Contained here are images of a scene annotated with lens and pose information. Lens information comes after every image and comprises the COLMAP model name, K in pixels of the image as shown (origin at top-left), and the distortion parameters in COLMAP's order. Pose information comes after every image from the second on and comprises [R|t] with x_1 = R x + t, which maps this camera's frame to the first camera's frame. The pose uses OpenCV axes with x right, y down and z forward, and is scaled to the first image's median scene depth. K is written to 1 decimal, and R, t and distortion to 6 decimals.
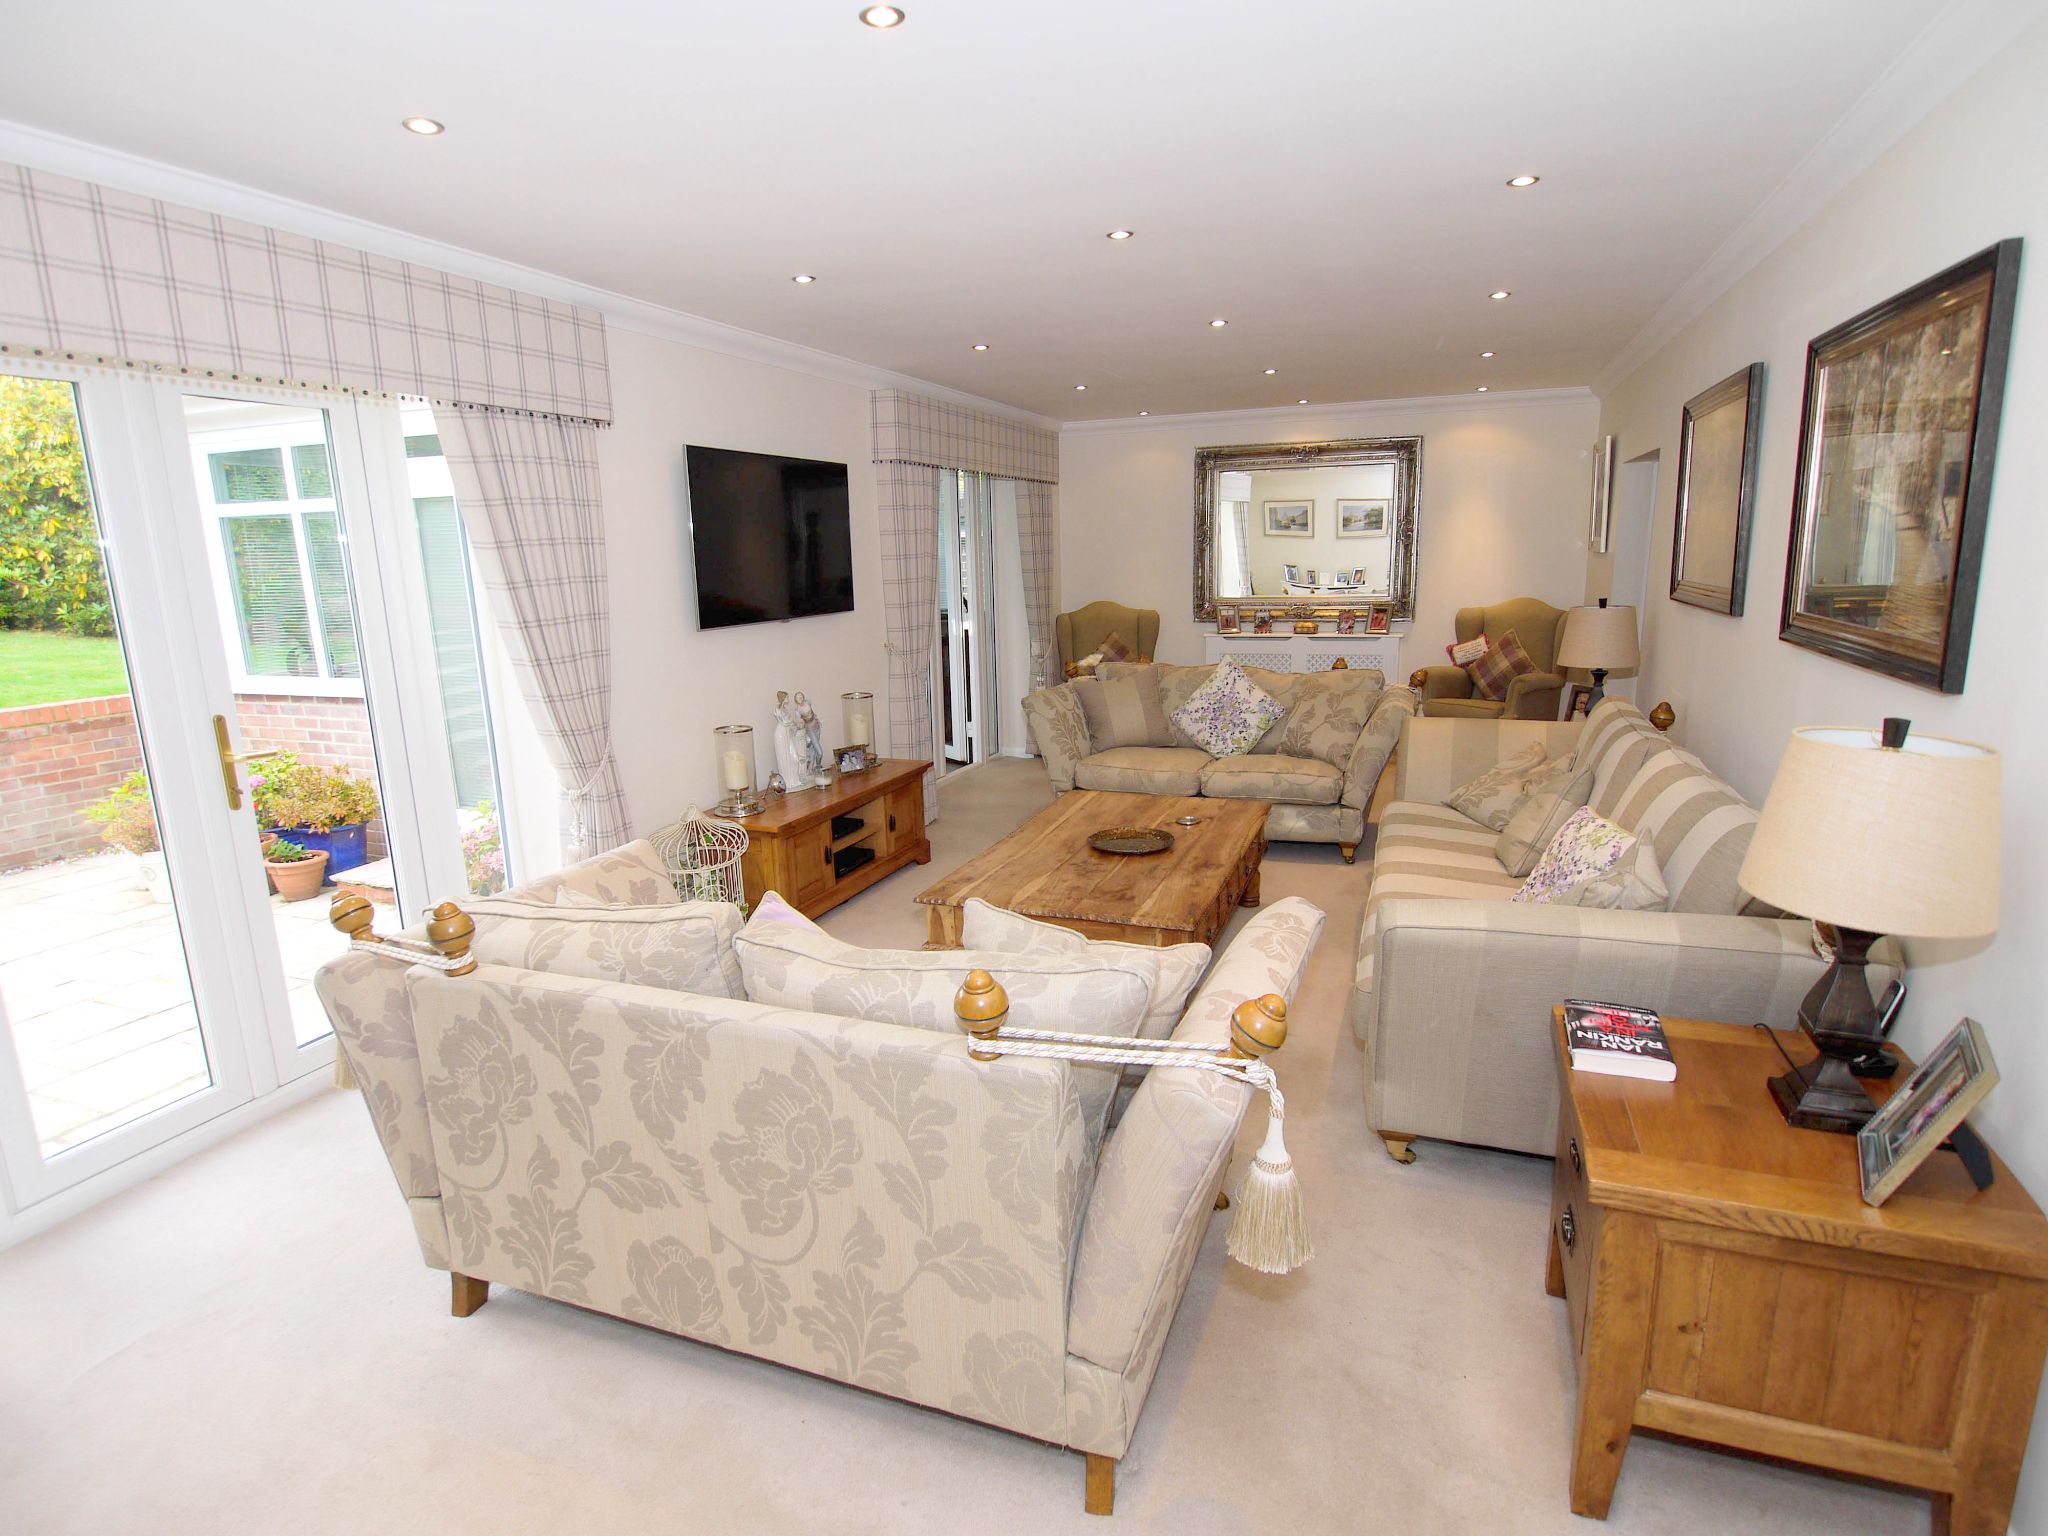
lens RADIAL K [[1041.4, 0, 1024.0], [0, 1041.4, 768.0], [0, 0, 1]] dist [0.001148, 0.000258]
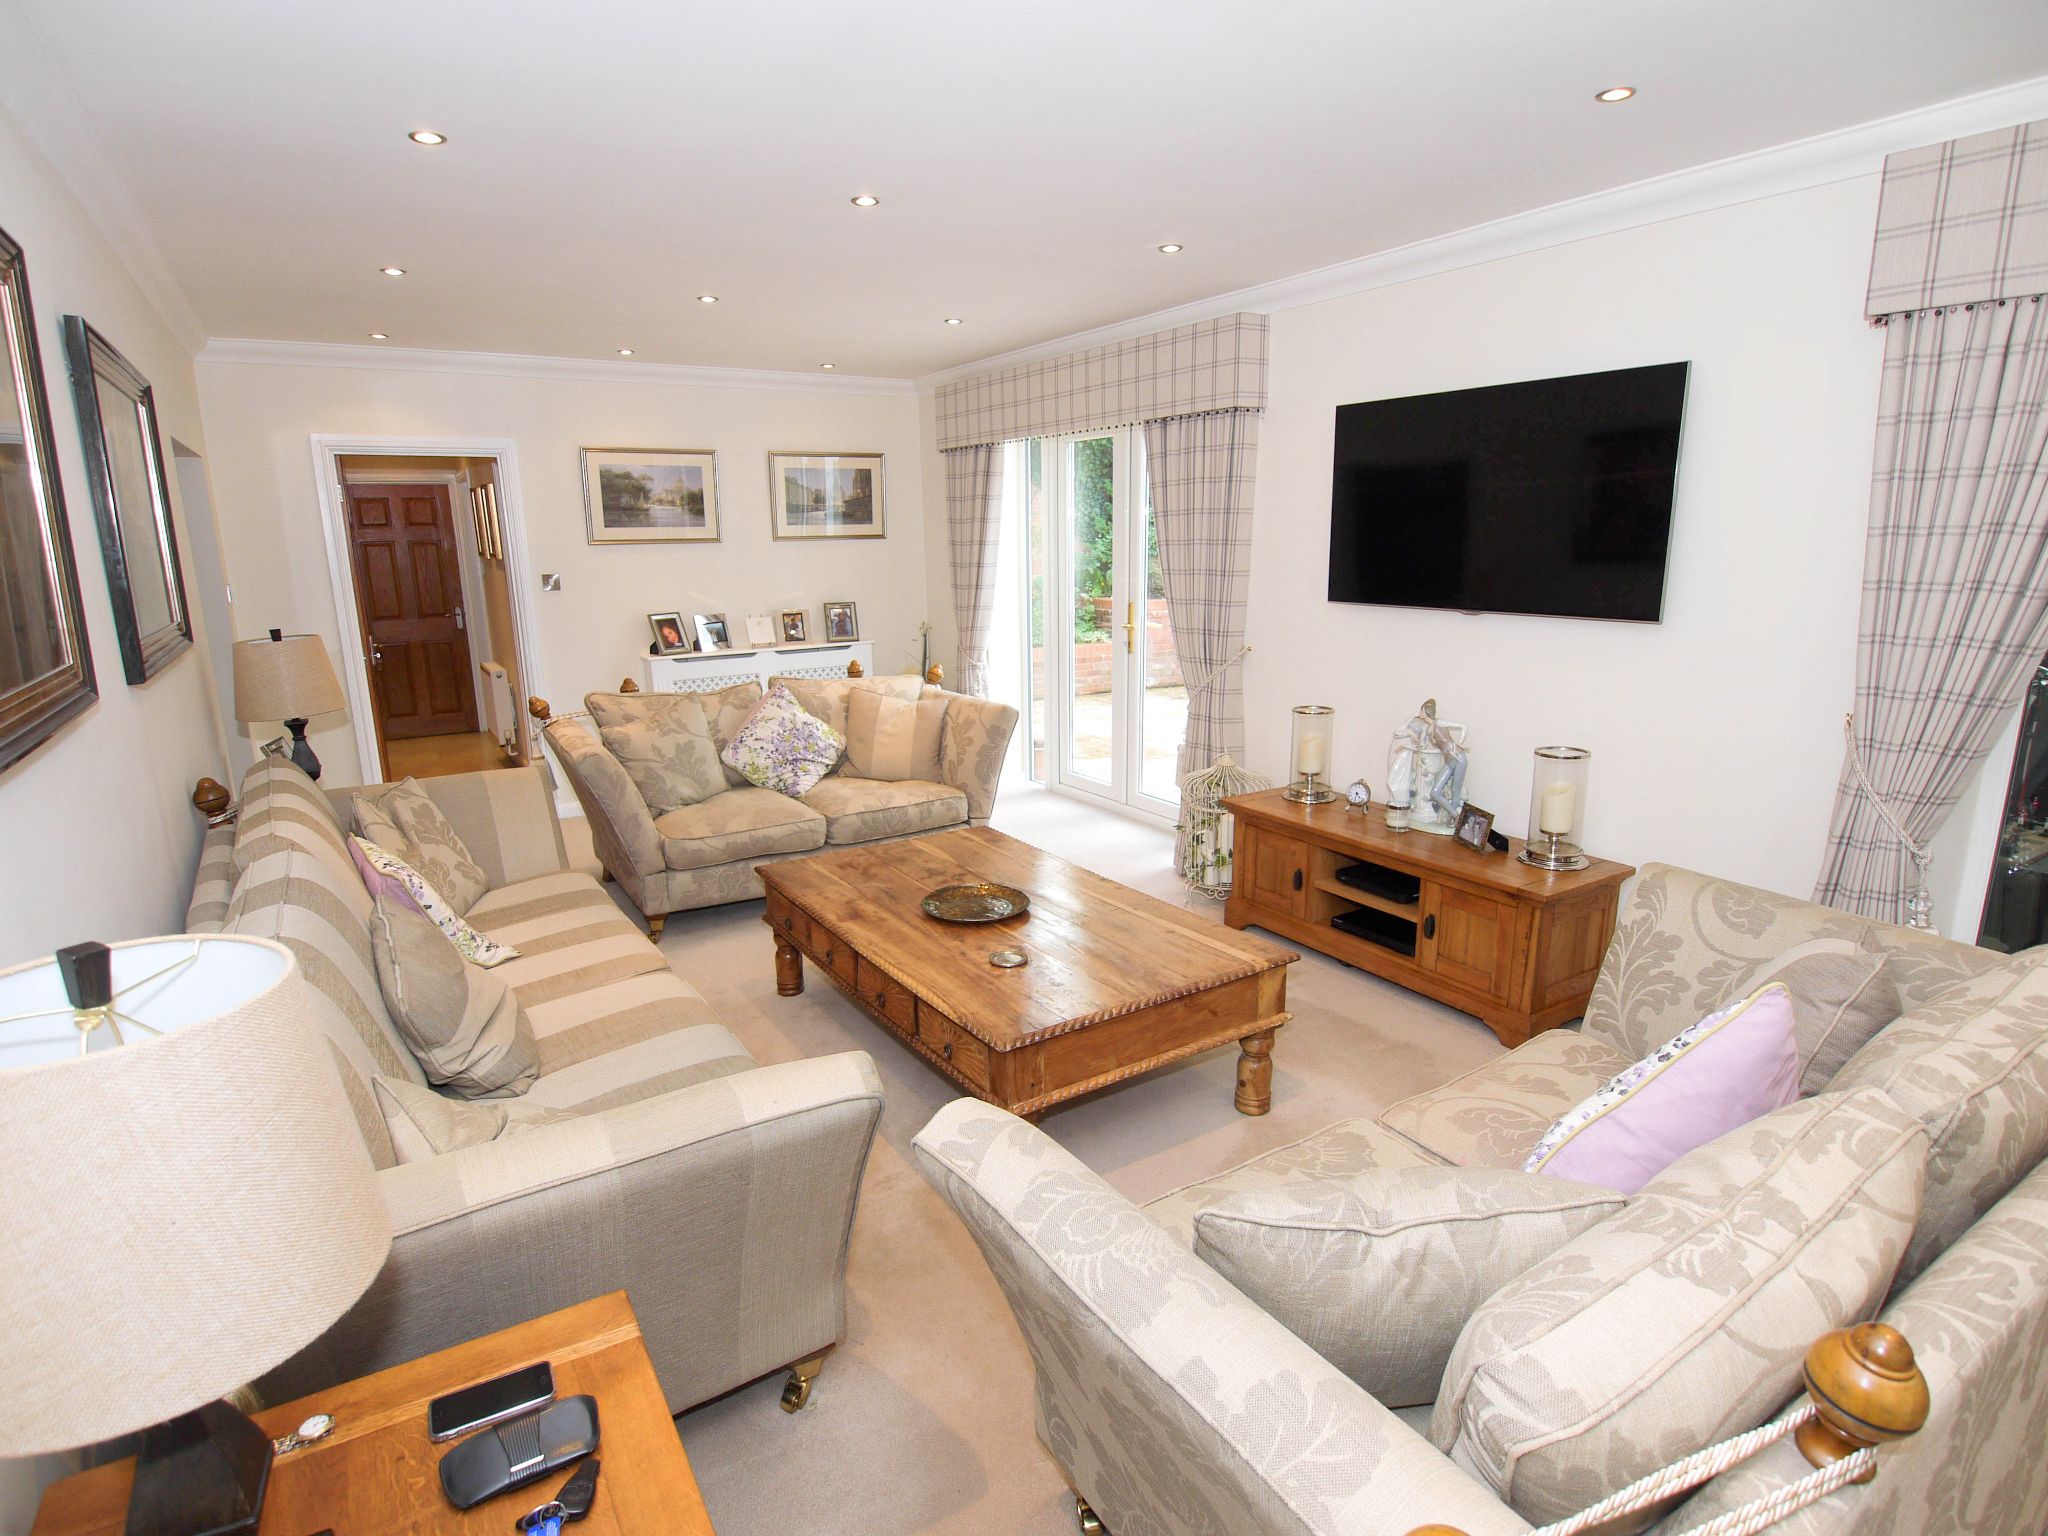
lens RADIAL K [[1078.2, 0, 1024.0], [0, 1078.2, 768.0], [0, 0, 1]] dist [-0.025232, 0.000078]
pose [[-0.586464, 0.216149, -0.780602, 0.715235], [-0.134168, 0.924498, 0.356794, -0.332297], [0.798786, 0.313979, -0.513185, 1.447954]]
